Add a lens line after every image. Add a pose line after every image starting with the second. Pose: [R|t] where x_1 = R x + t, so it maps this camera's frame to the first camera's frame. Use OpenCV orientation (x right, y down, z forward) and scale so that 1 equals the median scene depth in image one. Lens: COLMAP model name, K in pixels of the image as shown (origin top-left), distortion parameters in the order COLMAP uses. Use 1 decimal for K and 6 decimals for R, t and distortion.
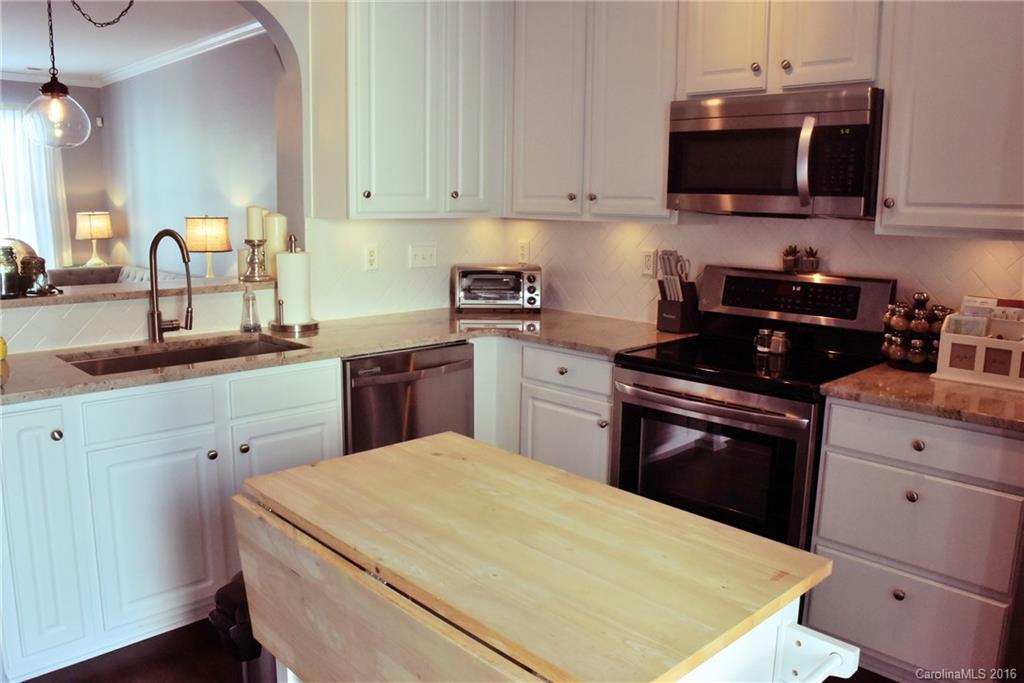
lens RADIAL K [[802.2, 0, 512.0], [0, 802.2, 341.5], [0, 0, 1]] dist [-0.133118, 0.079539]
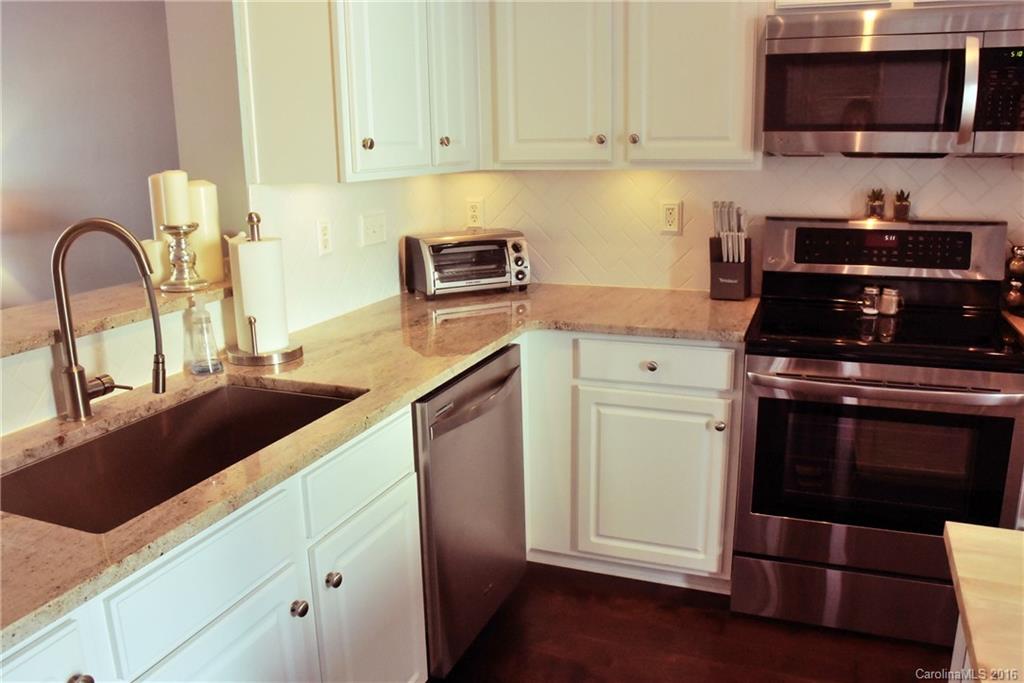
lens RADIAL K [[802.2, 0, 512.0], [0, 802.2, 341.5], [0, 0, 1]] dist [-0.133118, 0.079539]
pose [[0.914760, -0.128360, 0.383065, -0.363854], [0.102504, 0.990898, 0.087259, -0.070079], [-0.390779, -0.040556, 0.919591, 0.351955]]
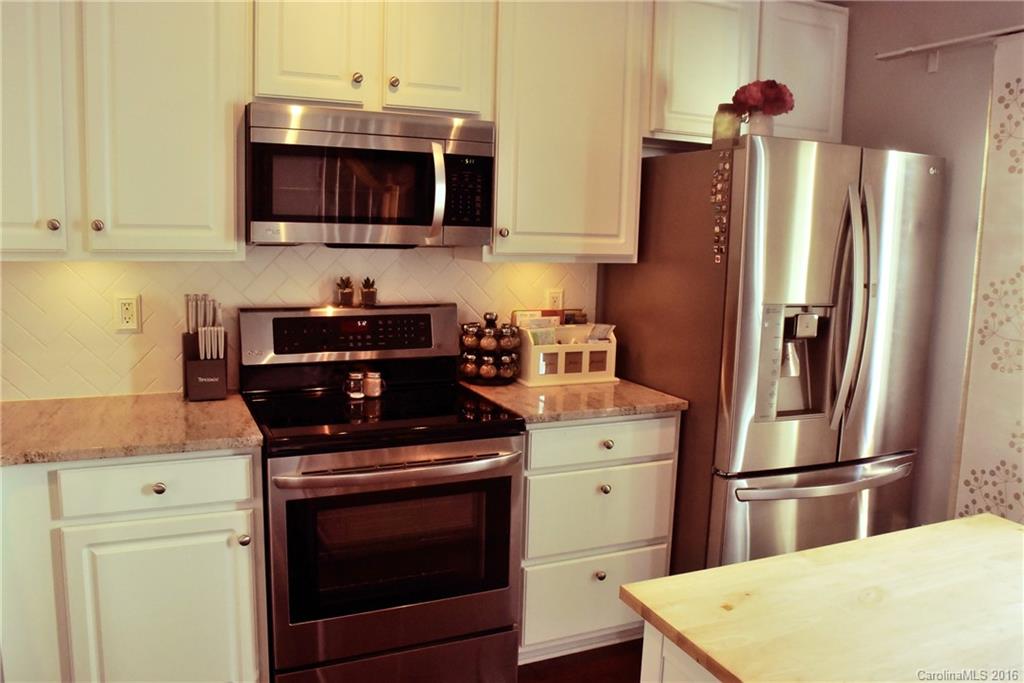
lens RADIAL K [[802.2, 0, 512.0], [0, 802.2, 341.5], [0, 0, 1]] dist [-0.133118, 0.079539]
pose [[0.341905, -0.136303, 0.929797, -0.435536], [0.140612, 0.985707, 0.092794, -0.105429], [-0.929155, 0.099014, 0.356184, 0.496645]]
